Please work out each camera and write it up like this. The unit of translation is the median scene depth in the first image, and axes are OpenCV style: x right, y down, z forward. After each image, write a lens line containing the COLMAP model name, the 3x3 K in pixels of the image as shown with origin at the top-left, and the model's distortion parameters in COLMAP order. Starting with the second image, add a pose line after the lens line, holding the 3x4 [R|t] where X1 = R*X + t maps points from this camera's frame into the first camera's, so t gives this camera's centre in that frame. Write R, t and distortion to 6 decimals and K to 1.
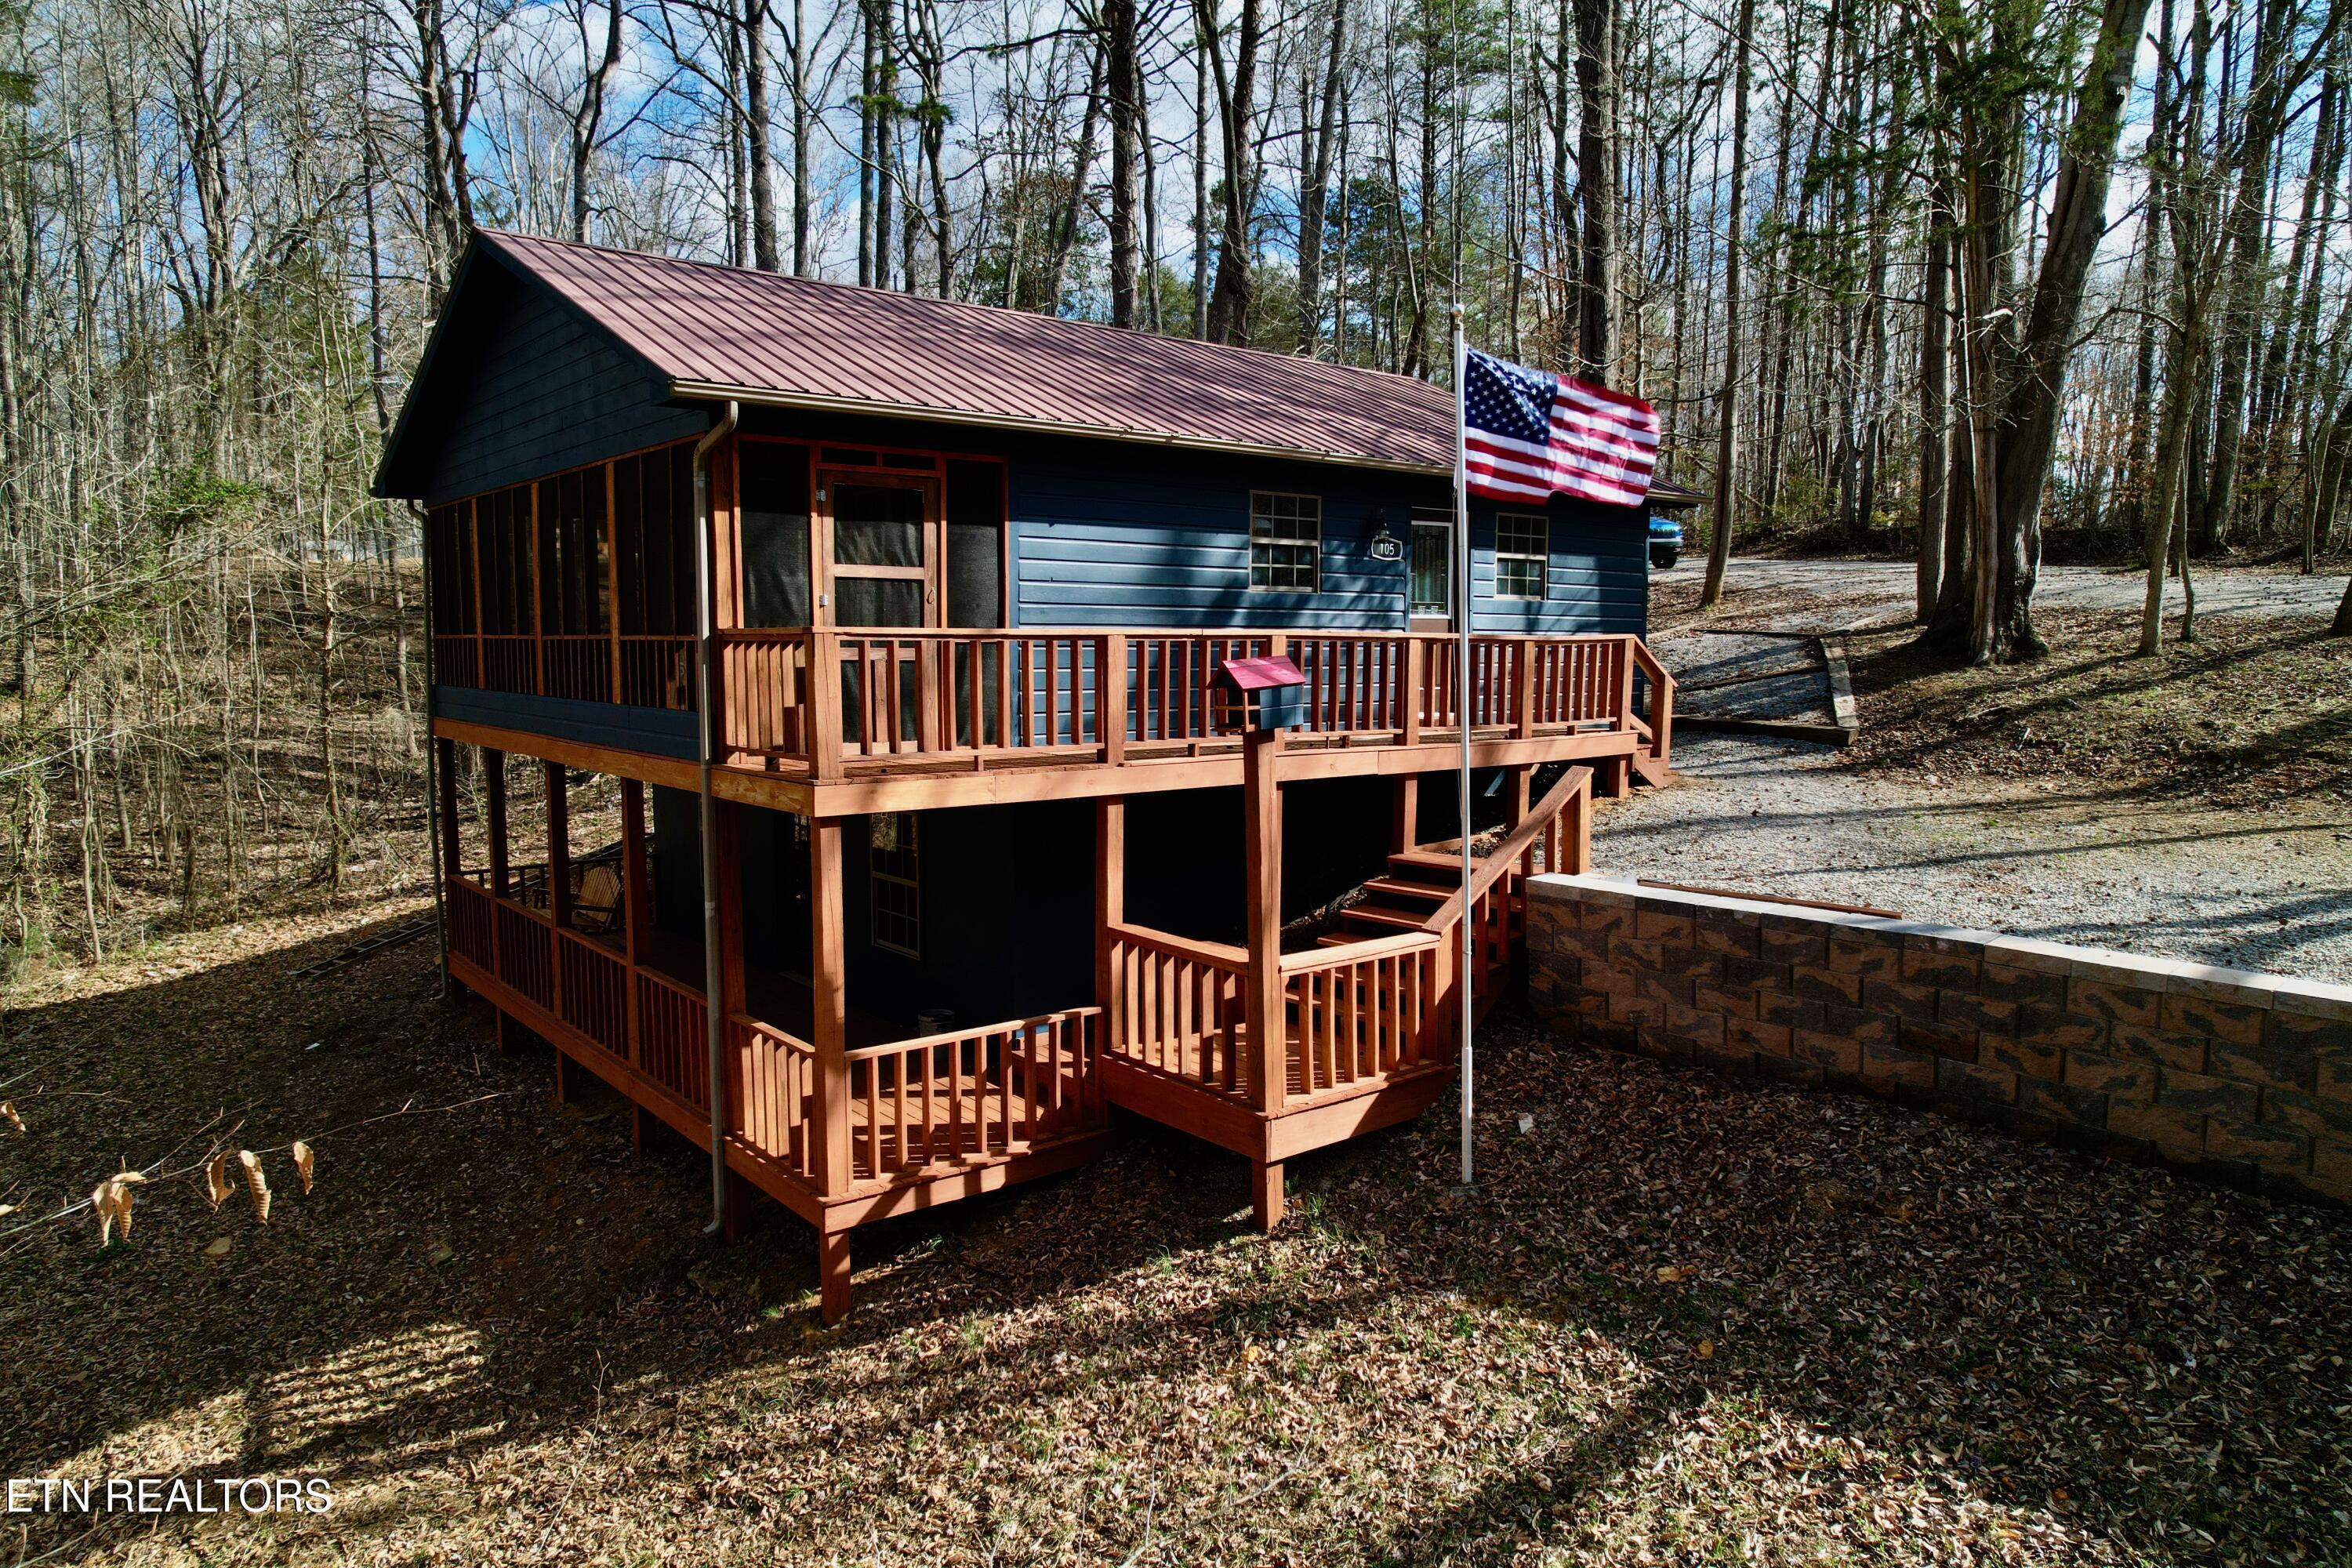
lens RADIAL K [[1507.7, 0, 1176.0], [0, 1507.7, 784.0], [0, 0, 1]] dist [-0.093812, 0.106492]
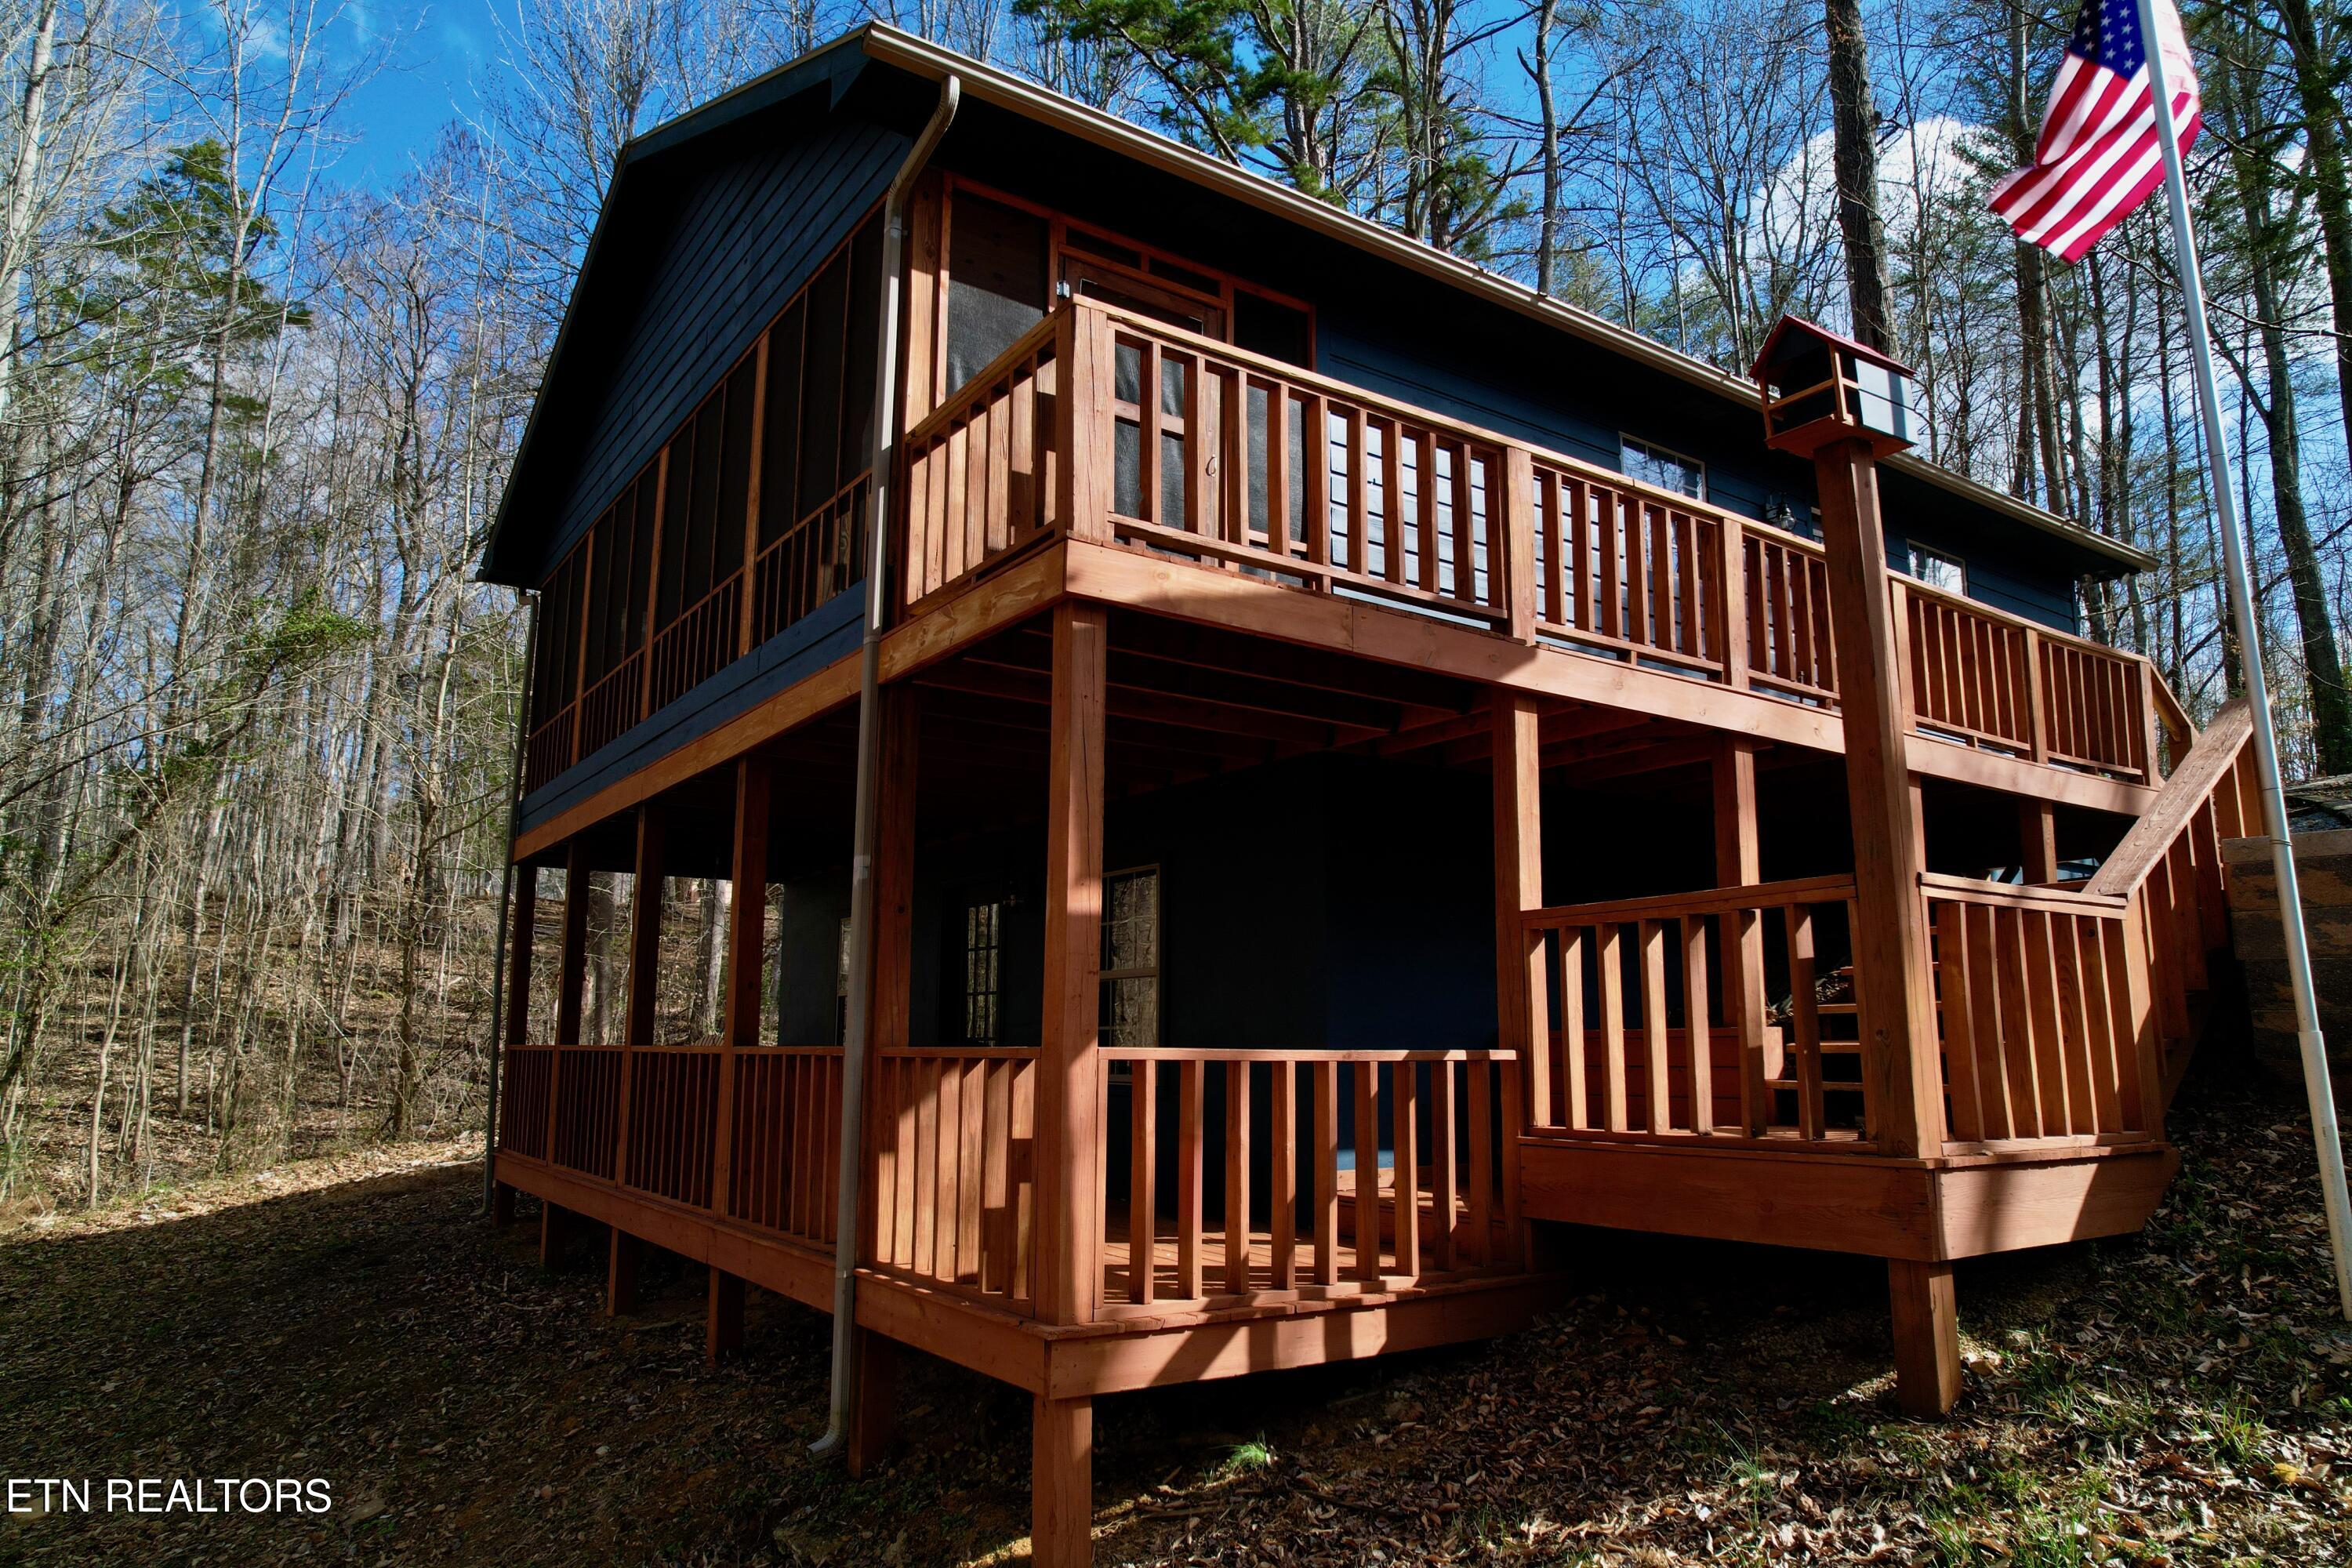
lens RADIAL K [[1507.7, 0, 1176.0], [0, 1507.7, 784.0], [0, 0, 1]] dist [-0.093812, 0.106492]
pose [[0.996437, -0.009766, -0.083775, -0.139618], [-0.013066, 0.963409, -0.267715, 0.220452], [0.083324, 0.267856, 0.959849, 0.436060]]
